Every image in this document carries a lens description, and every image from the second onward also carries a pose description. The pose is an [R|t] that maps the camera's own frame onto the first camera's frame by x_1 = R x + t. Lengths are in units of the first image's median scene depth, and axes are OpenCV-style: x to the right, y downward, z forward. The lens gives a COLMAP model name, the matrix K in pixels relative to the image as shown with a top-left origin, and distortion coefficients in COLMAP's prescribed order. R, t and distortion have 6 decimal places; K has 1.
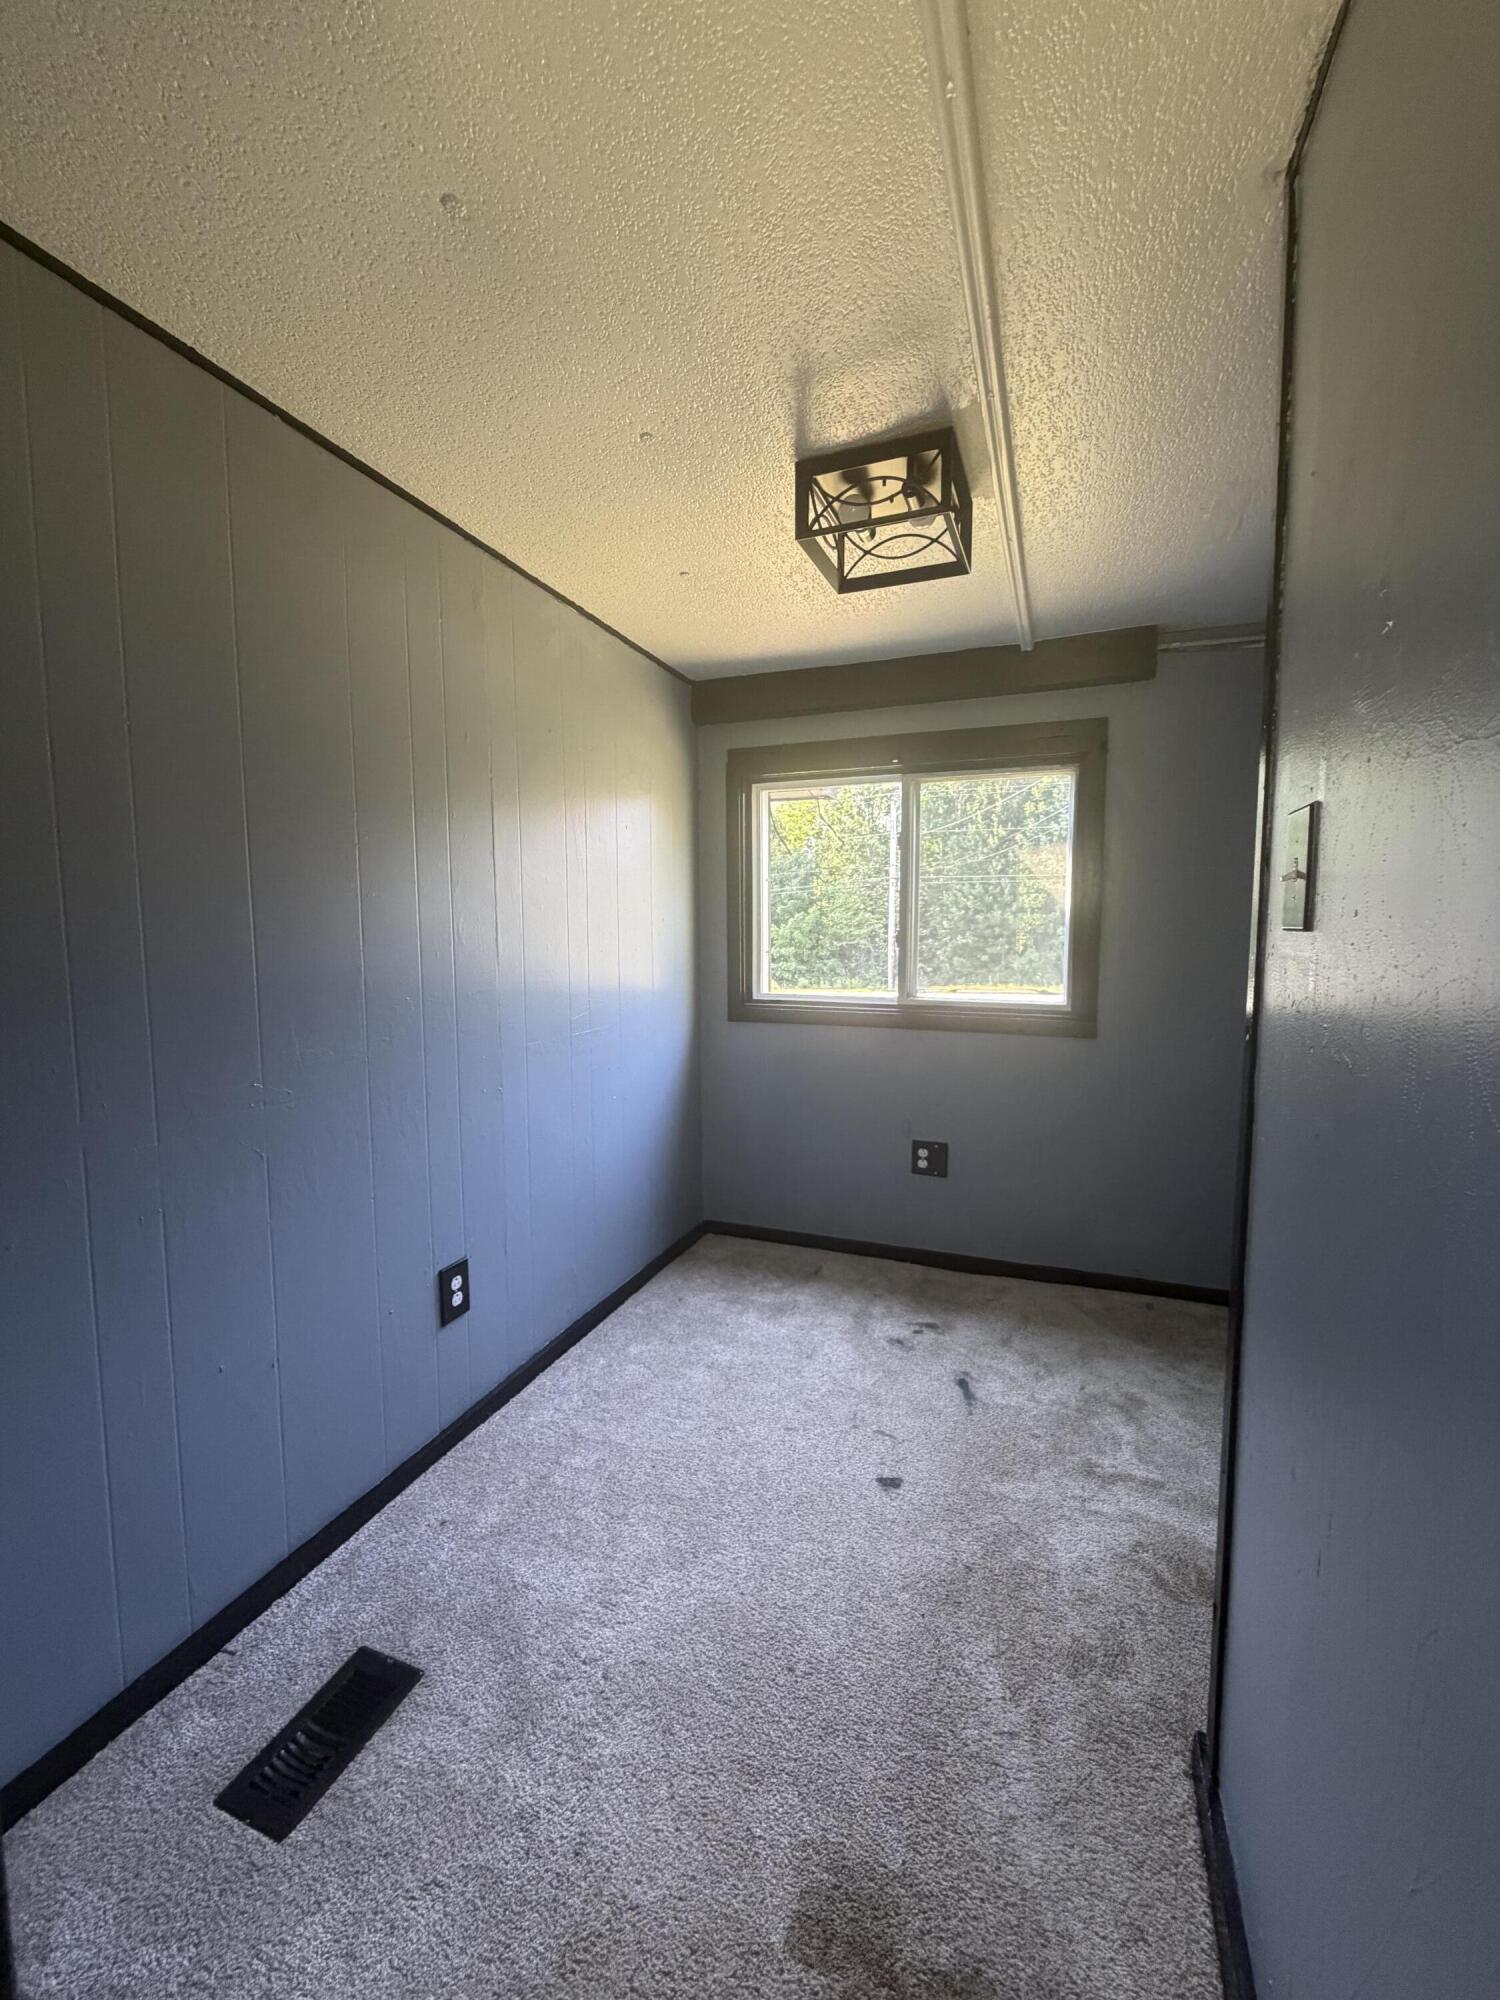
lens RADIAL K [[796.8, 0, 748.2], [0, 796.8, 998.2], [0, 0, 1]] dist [0.000827, -0.000281]
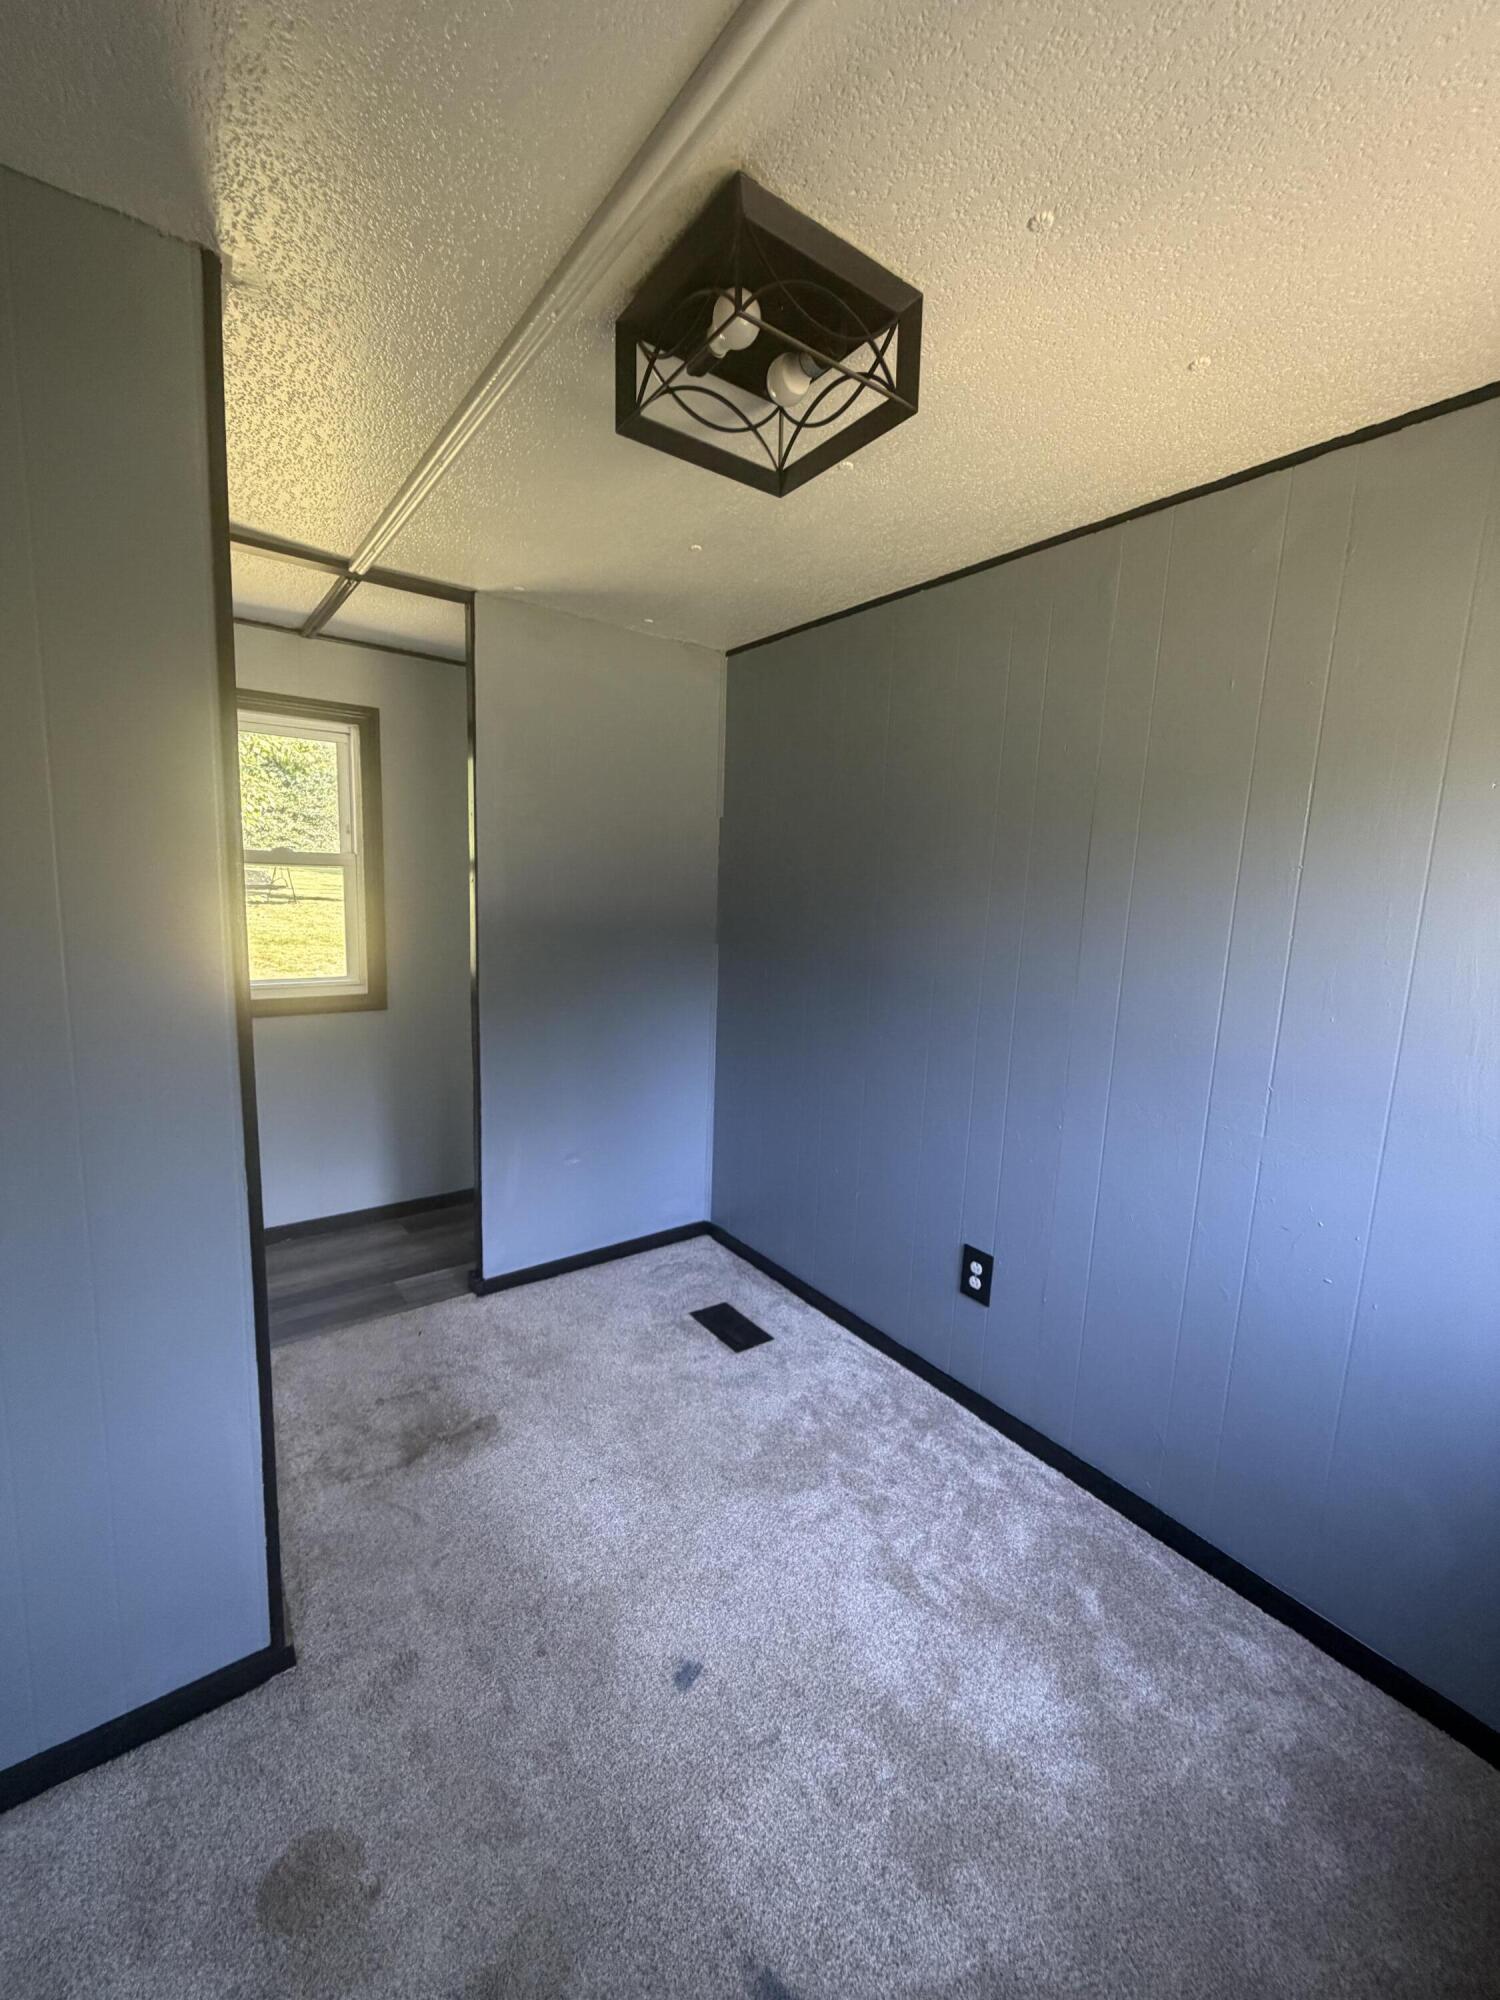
lens RADIAL K [[796.8, 0, 745.0], [0, 796.8, 998.6], [0, 0, 1]] dist [0.000827, -0.000281]
pose [[-0.534006, 0.106919, -0.838693, 0.722963], [-0.108214, 0.975170, 0.193219, -0.187818], [0.838527, 0.193939, -0.509176, 1.317173]]
